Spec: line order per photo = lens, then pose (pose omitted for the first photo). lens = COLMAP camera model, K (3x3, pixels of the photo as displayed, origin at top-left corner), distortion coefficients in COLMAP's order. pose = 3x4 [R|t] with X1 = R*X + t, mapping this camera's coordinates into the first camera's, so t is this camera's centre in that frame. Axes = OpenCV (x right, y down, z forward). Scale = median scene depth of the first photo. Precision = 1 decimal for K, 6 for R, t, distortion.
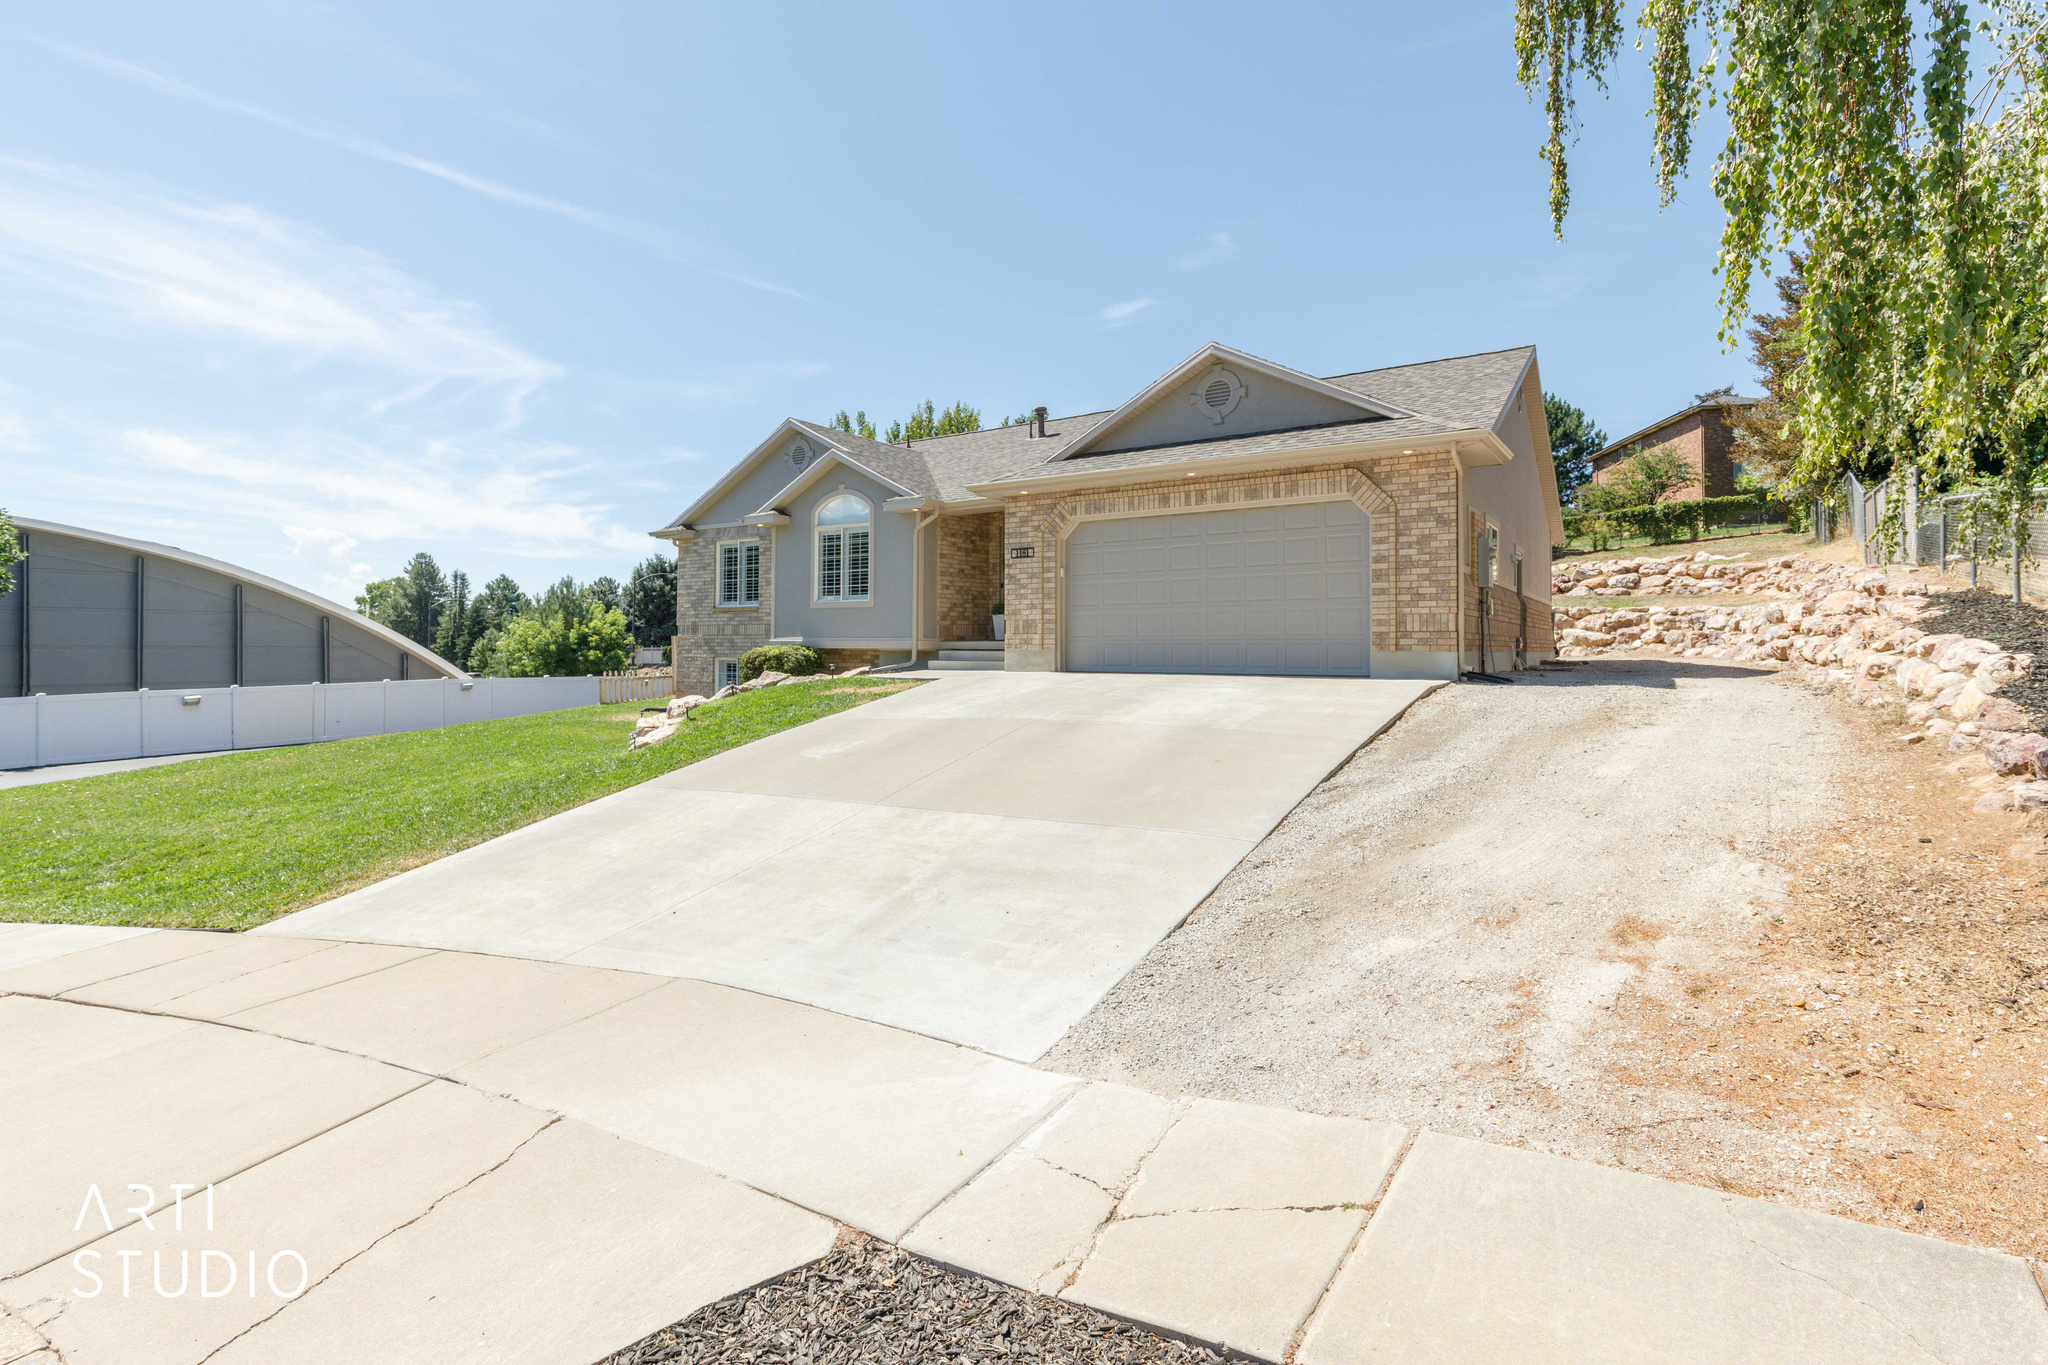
lens RADIAL K [[1034.9, 0, 1024.0], [0, 1034.9, 682.5], [0, 0, 1]] dist [0.001327, 0.000106]
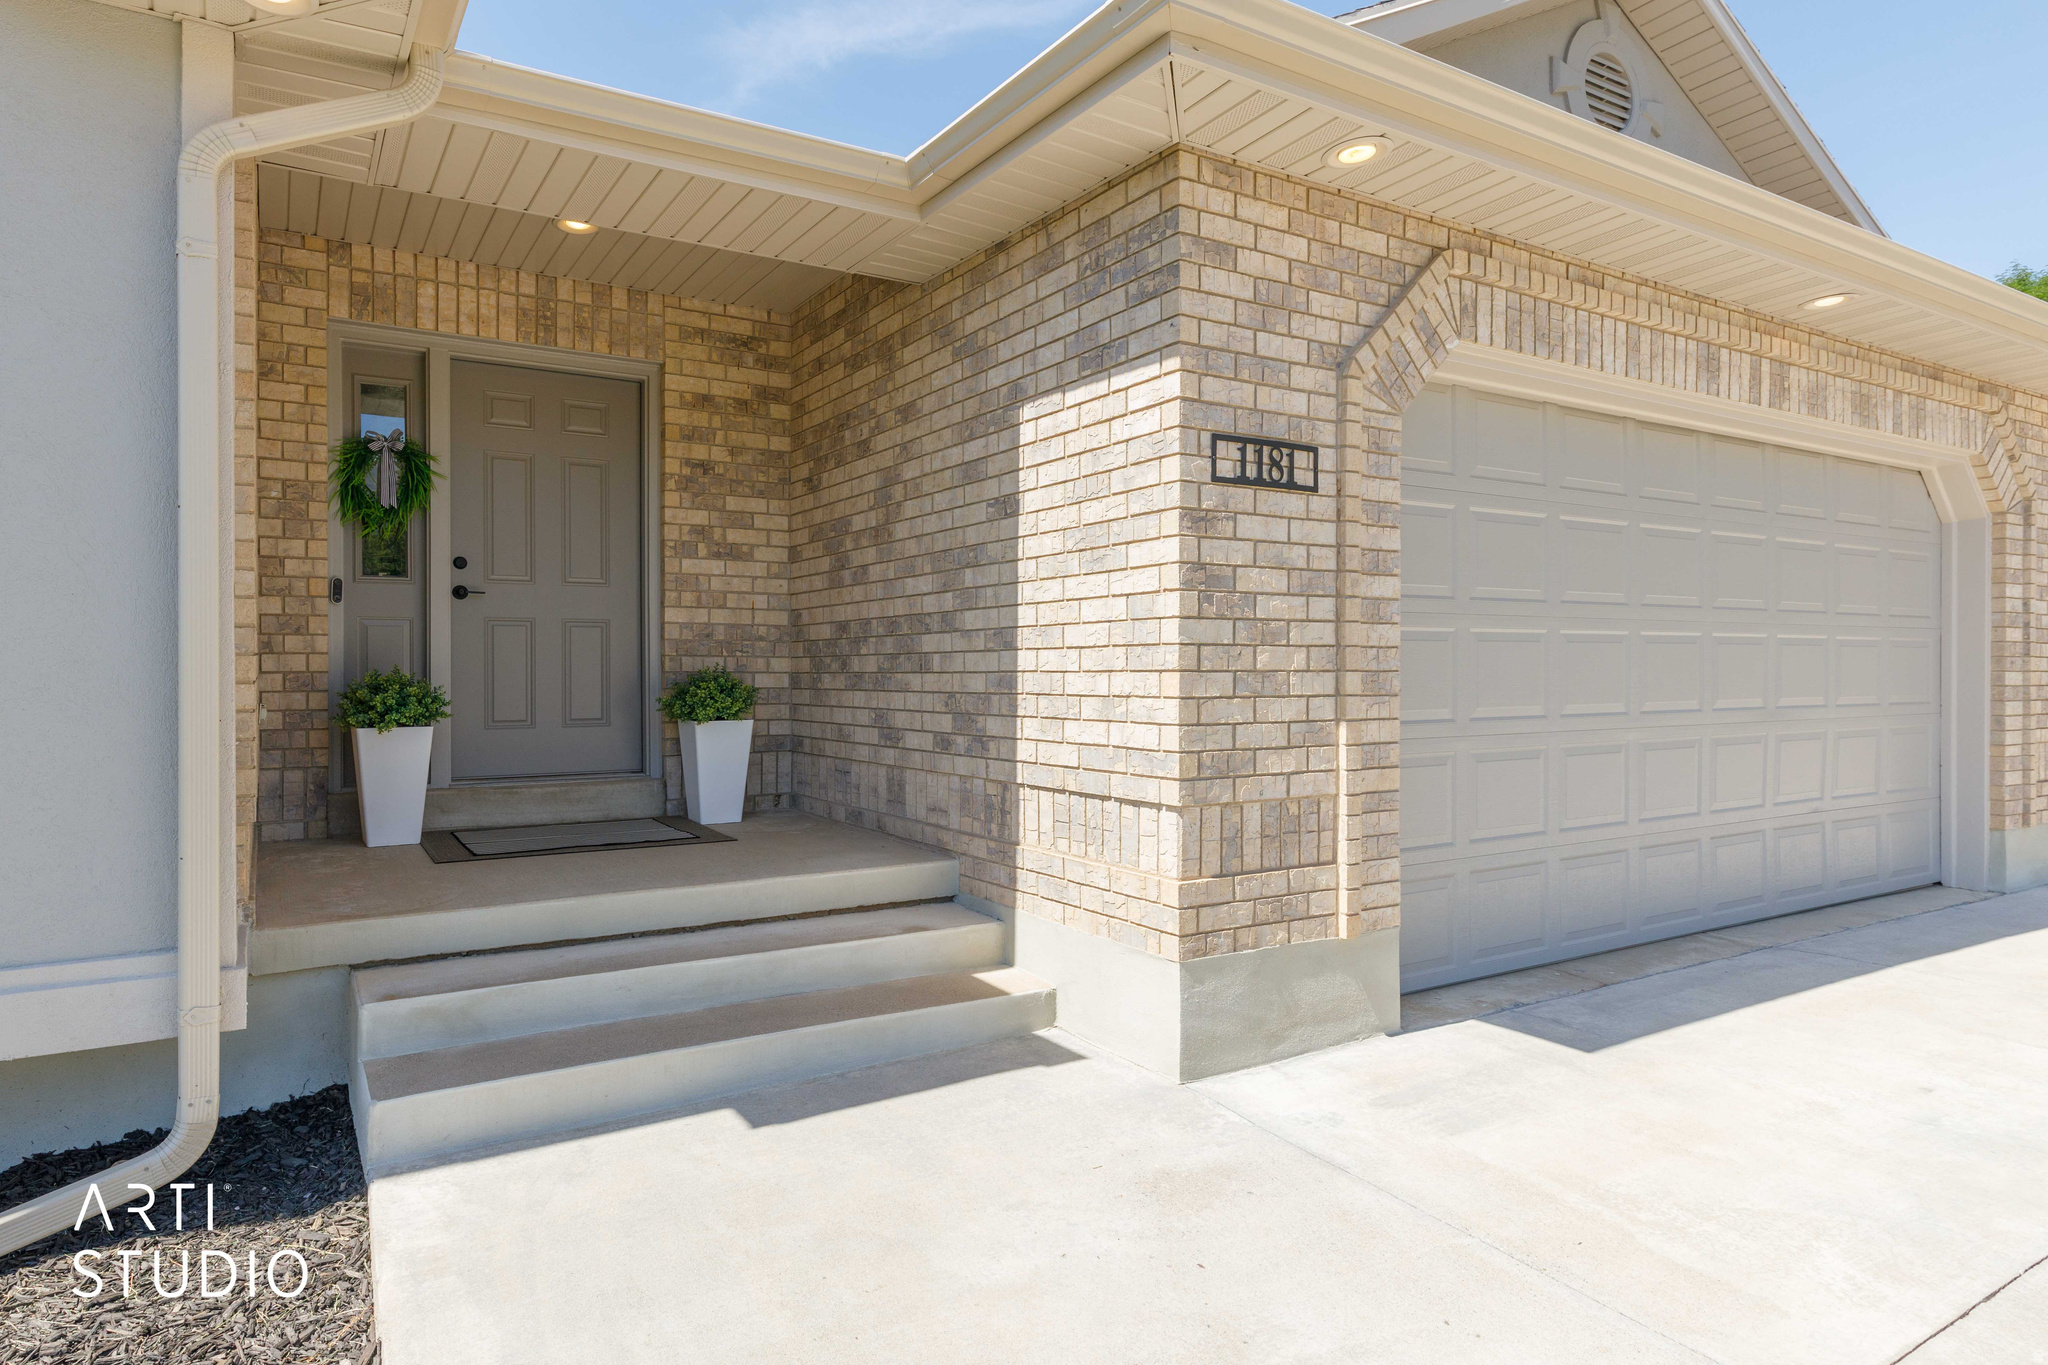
lens RADIAL K [[1017.0, 0, 885.4], [0, 1017.0, 677.2], [0, 0, 1]] dist [-0.000479, -0.000183]
pose [[0.410301, -0.016153, 0.911807, -0.208352], [0.036377, 0.999337, 0.001335, -0.087402], [-0.911224, 0.032621, 0.410617, 0.987591]]
